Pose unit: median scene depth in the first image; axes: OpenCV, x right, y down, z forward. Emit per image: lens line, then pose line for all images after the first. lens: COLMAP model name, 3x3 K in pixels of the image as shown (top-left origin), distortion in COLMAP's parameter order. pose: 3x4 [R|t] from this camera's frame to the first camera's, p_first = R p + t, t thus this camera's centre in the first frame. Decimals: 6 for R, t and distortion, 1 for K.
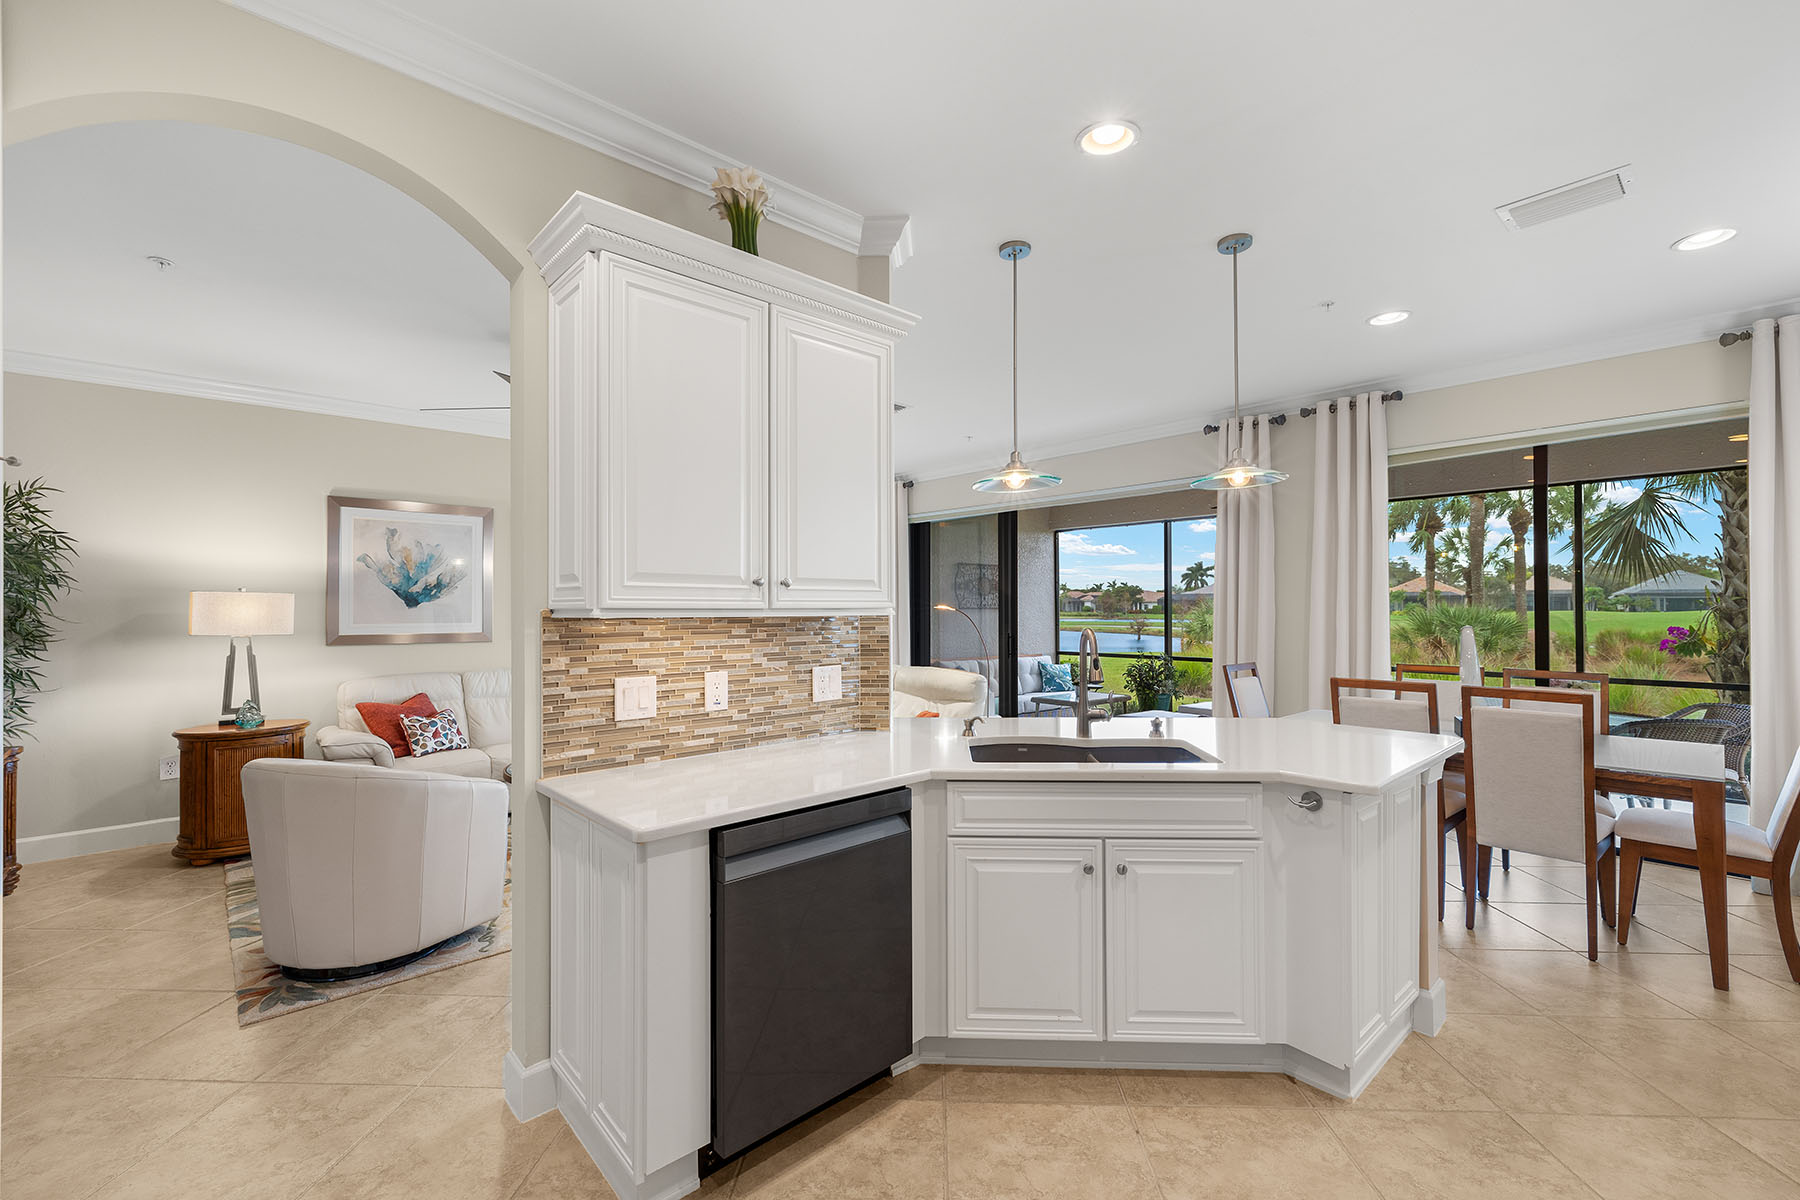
lens RADIAL K [[761.8, 0, 893.1], [0, 761.8, 598.7], [0, 0, 1]] dist [0.003175, 0.000851]
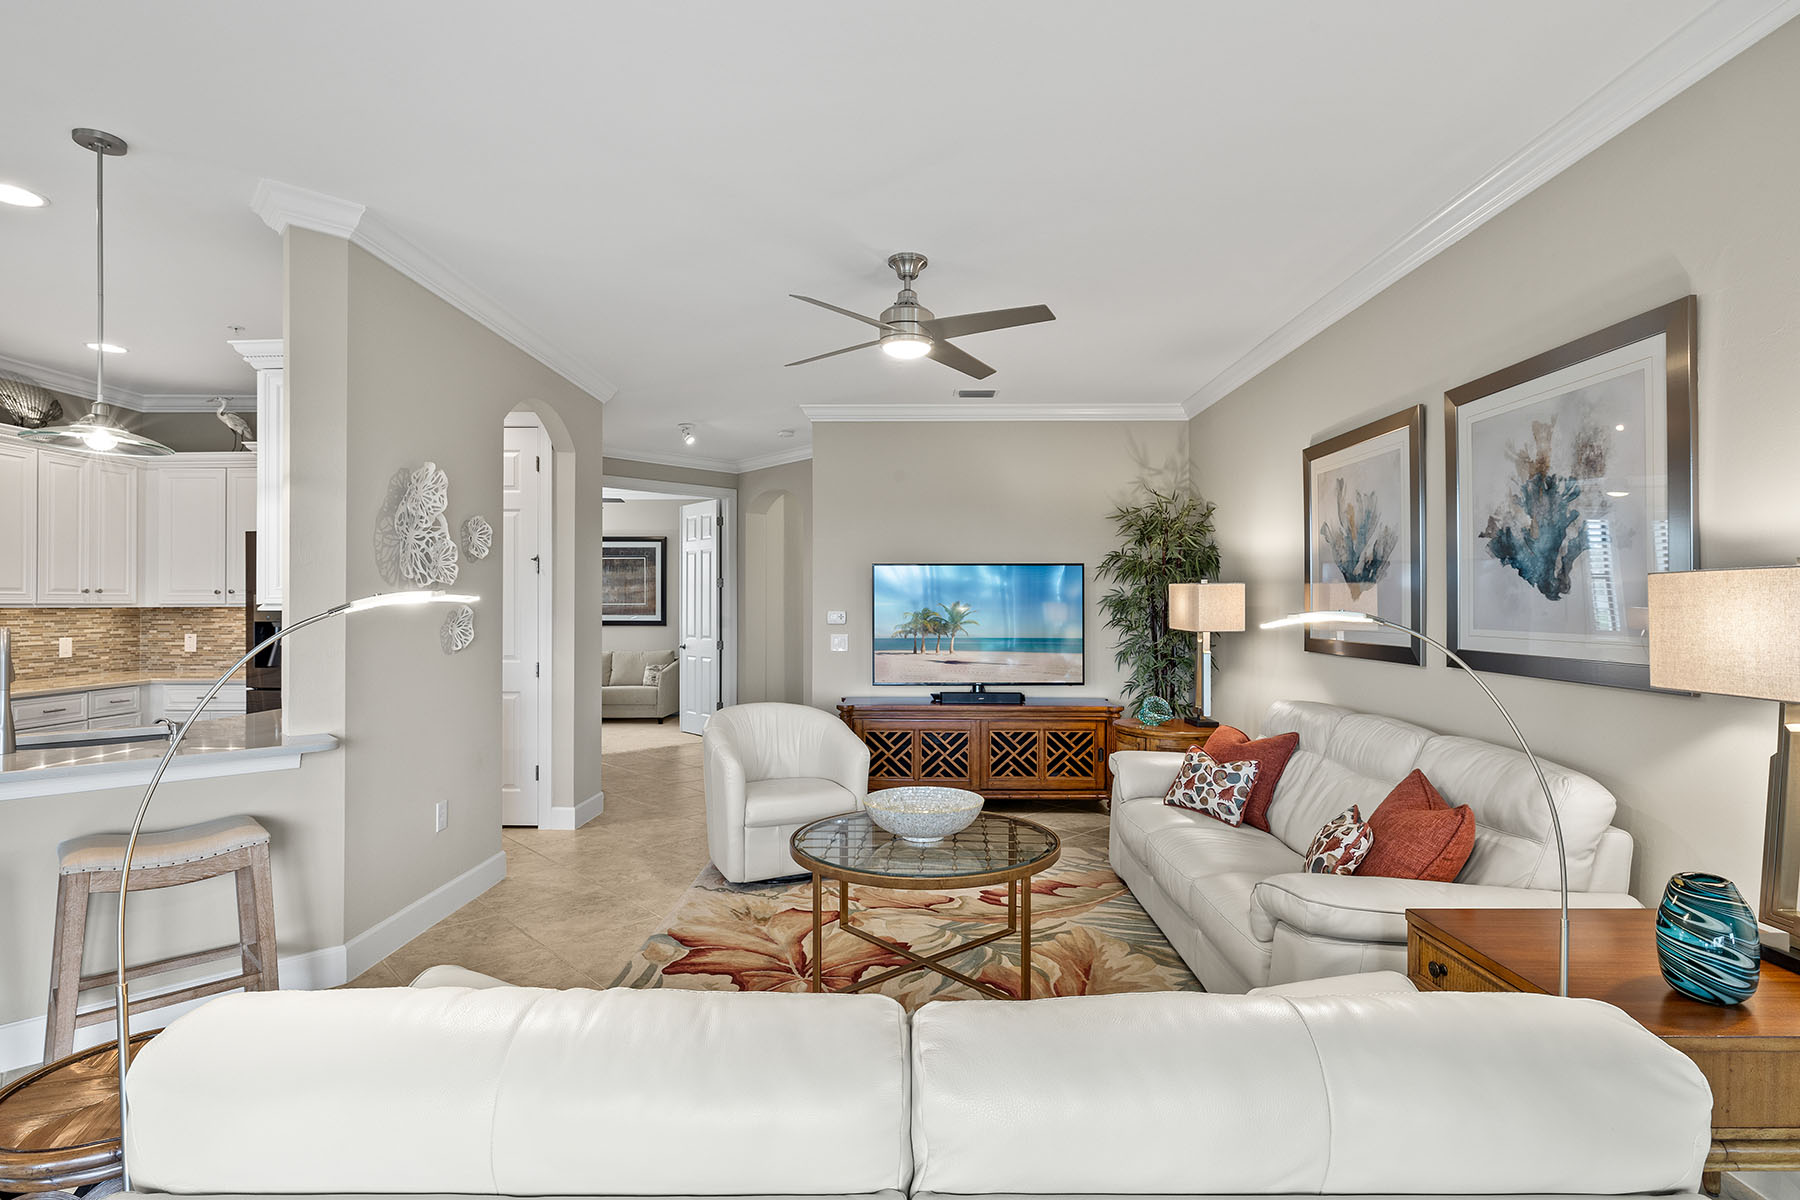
lens RADIAL K [[879.7, 0, 905.6], [0, 879.7, 603.4], [0, 0, 1]] dist [-0.002783, 0.001046]
pose [[-0.678094, 0.003535, -0.734966, 0.163044], [0.012067, 0.999907, -0.006324, 0.016692], [0.734876, -0.013157, -0.678074, 1.366010]]
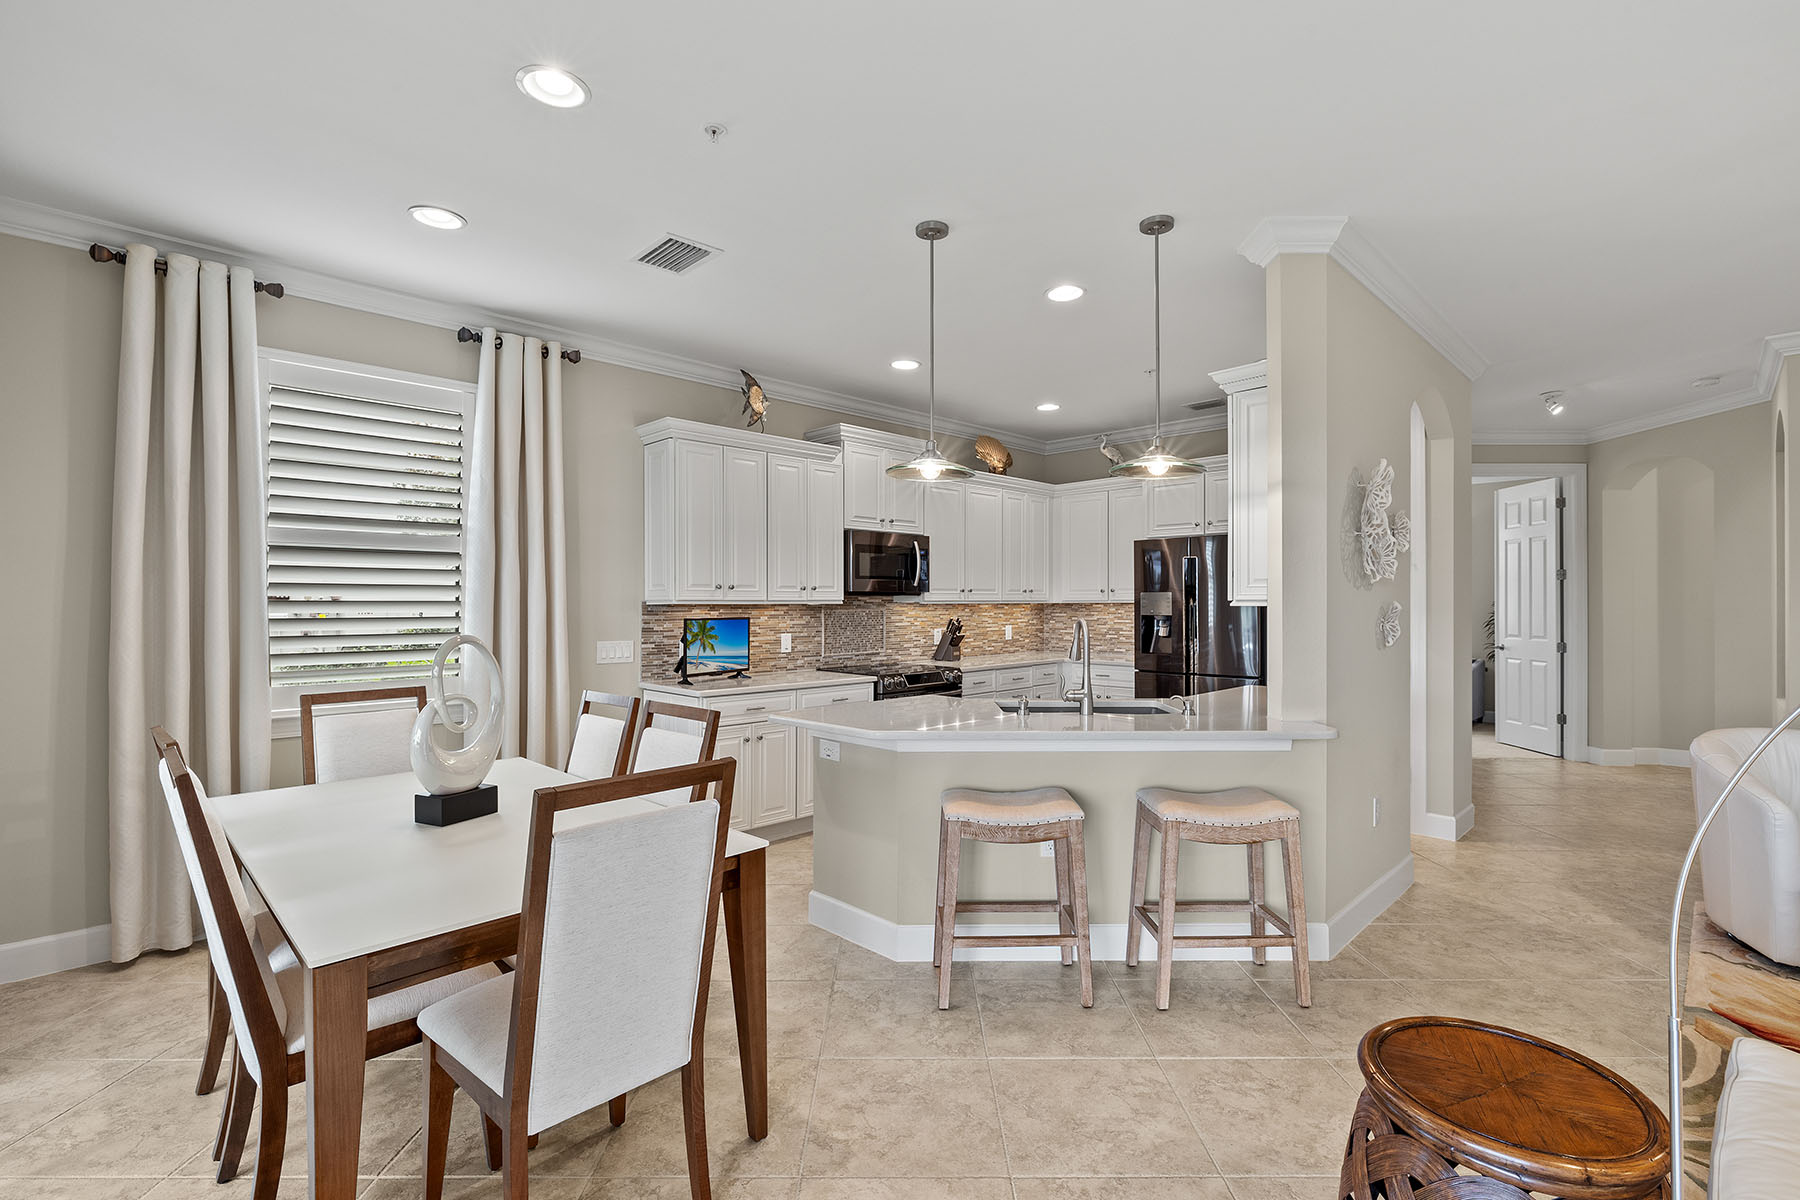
lens RADIAL K [[818.6, 0, 898.9], [0, 818.6, 599.6], [0, 0, 1]] dist [-0.005048, 0.001959]
pose [[-0.998796, 0.006611, -0.048619, 0.330358], [0.007320, 0.999869, -0.014426, 0.014517], [0.048517, -0.014765, -0.998713, 1.240244]]
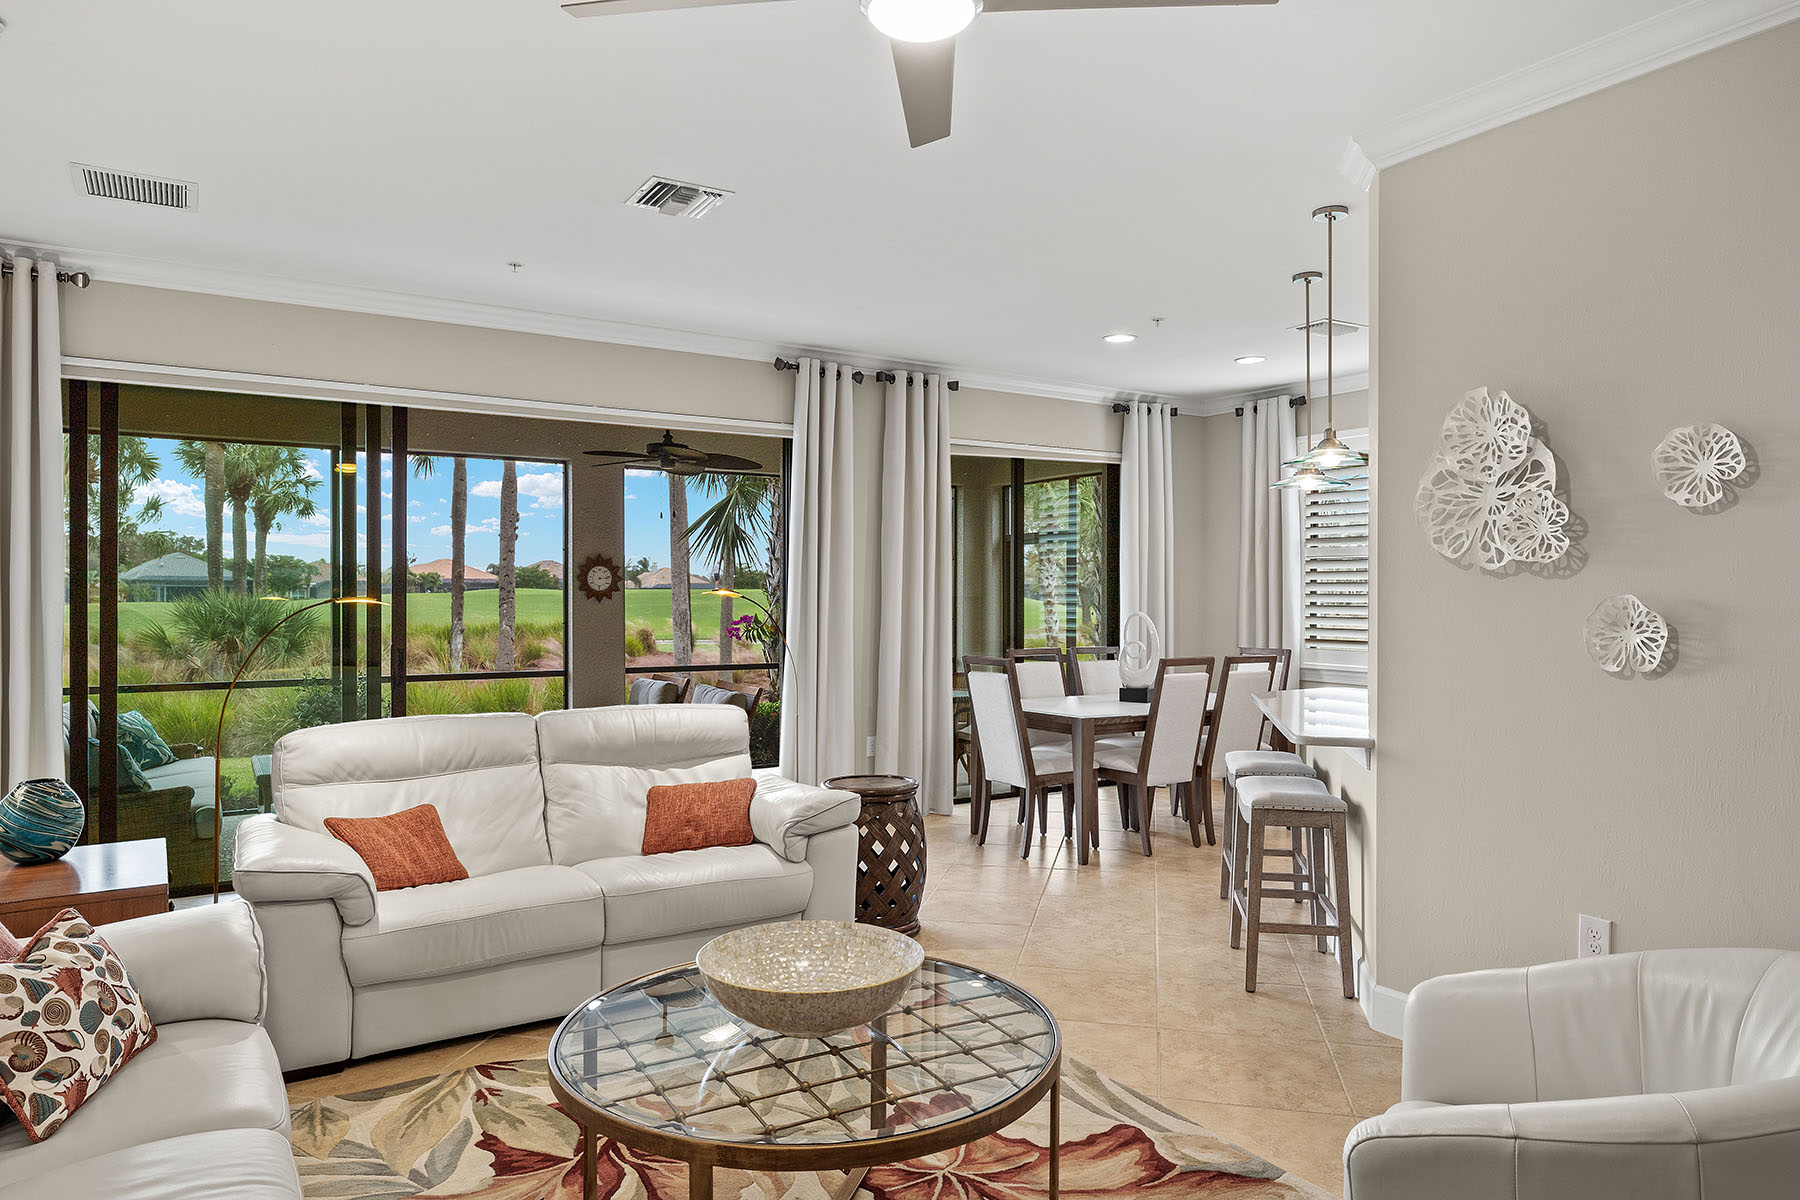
lens RADIAL K [[1129.5, 0, 897.2], [0, 1129.5, 600.1], [0, 0, 1]] dist [-0.001331, 0.001643]
pose [[0.172438, 0.000415, 0.985020, -0.805951], [-0.013697, 0.999904, 0.001977, 0.015362], [-0.984925, -0.013833, 0.172427, 0.796336]]
